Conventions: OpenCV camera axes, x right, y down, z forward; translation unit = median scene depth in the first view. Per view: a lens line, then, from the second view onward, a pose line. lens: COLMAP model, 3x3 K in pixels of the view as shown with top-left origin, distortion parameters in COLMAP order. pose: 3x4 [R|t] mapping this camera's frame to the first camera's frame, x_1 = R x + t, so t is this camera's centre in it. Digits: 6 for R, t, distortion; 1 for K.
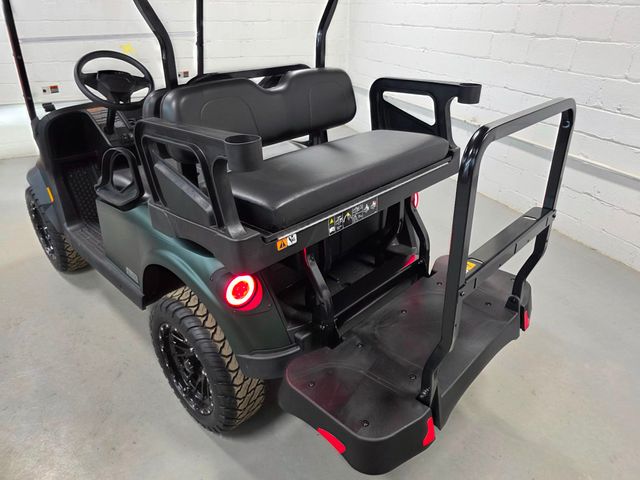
lens RADIAL K [[431.5, 0, 323.0], [0, 431.5, 233.5], [0, 0, 1]] dist [0.039770, -0.038937]
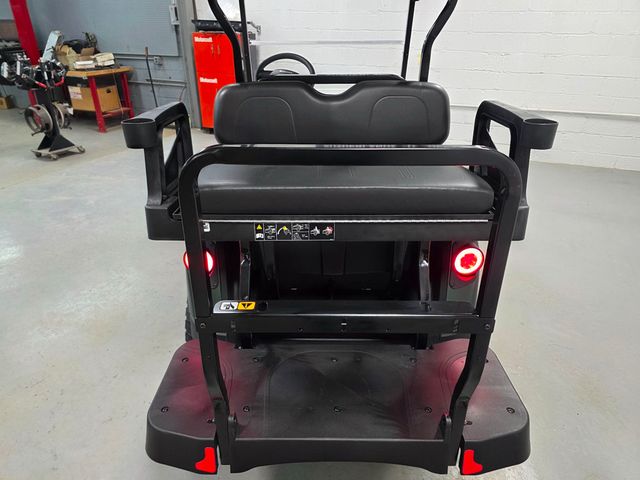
lens RADIAL K [[427.6, 0, 314.1], [0, 427.6, 245.2], [0, 0, 1]] dist [0.045316, -0.039646]
pose [[0.689332, 0.332510, -0.643629, 0.561909], [-0.333247, 0.934407, 0.125820, -0.116120], [0.643248, 0.127756, 0.754925, 0.257710]]
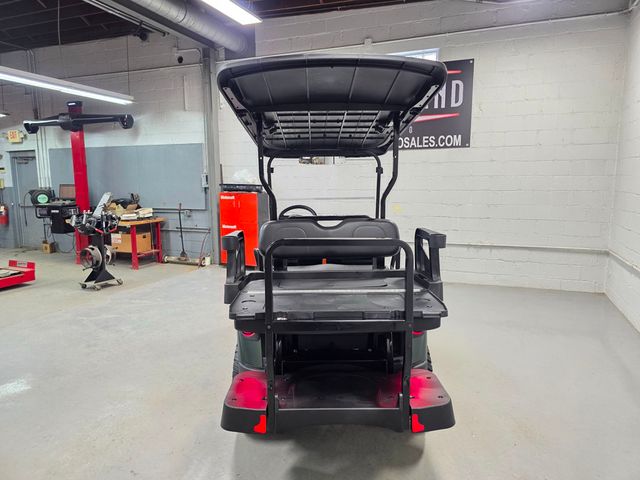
lens RADIAL K [[426.8, 0, 316.7], [0, 426.8, 241.5], [0, 0, 1]] dist [0.042664, -0.038714]
pose [[0.699901, 0.091799, -0.708316, 0.957198], [-0.320096, 0.926852, -0.196172, 0.054870], [0.638496, 0.364030, 0.678089, -0.121282]]
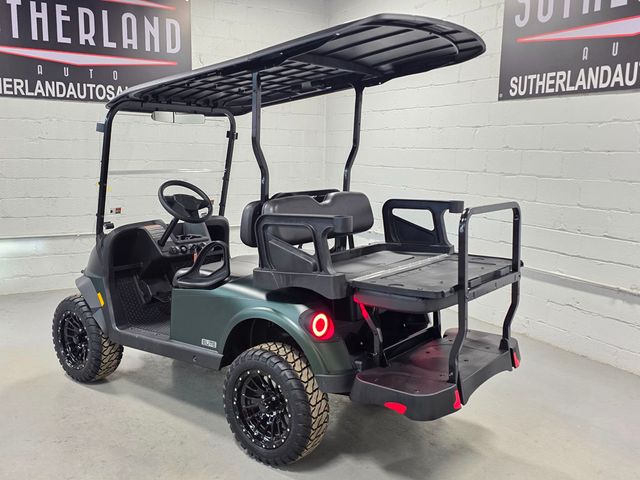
lens RADIAL K [[609.6, 0, 320.0], [0, 609.6, 240.0], [0, 0, 1]] dist [0.045929, -0.003249]
pose [[0.994776, -0.005284, 0.101947, -0.304411], [0.038115, 0.945664, -0.322903, 0.399237], [-0.094701, 0.325102, 0.940925, -0.786606]]
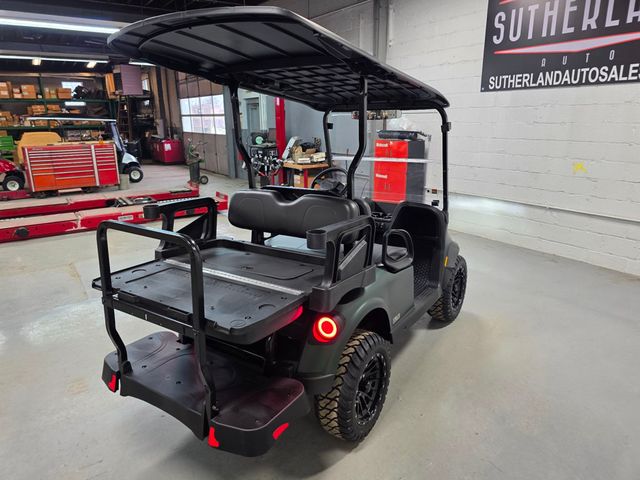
lens RADIAL K [[426.8, 0, 316.7], [0, 426.8, 241.5], [0, 0, 1]] dist [0.042664, -0.038714]
pose [[0.185470, 0.265078, -0.946221, 1.250203], [-0.438712, 0.883970, 0.161646, -0.458561], [0.879279, 0.385138, 0.280243, 0.676130]]
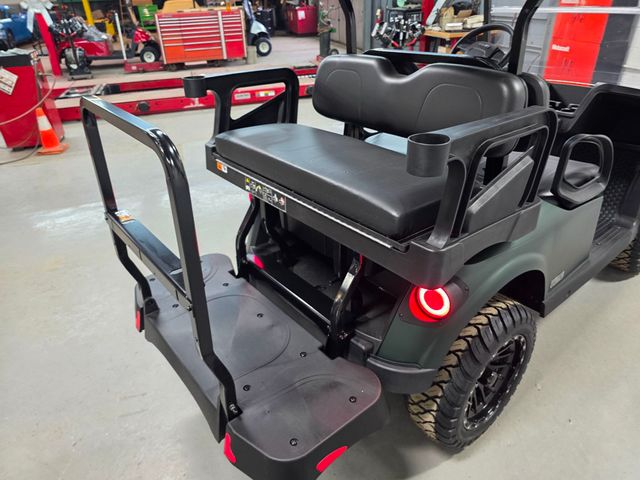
lens RADIAL K [[435.7, 0, 319.0], [0, 435.7, 245.5], [0, 0, 1]] dist [0.007310, 0.000353]
pose [[-0.120799, 0.507327, -0.853245, 0.804741], [-0.420892, 0.752277, 0.506881, -0.424130], [0.899031, 0.420355, 0.122655, 0.822554]]
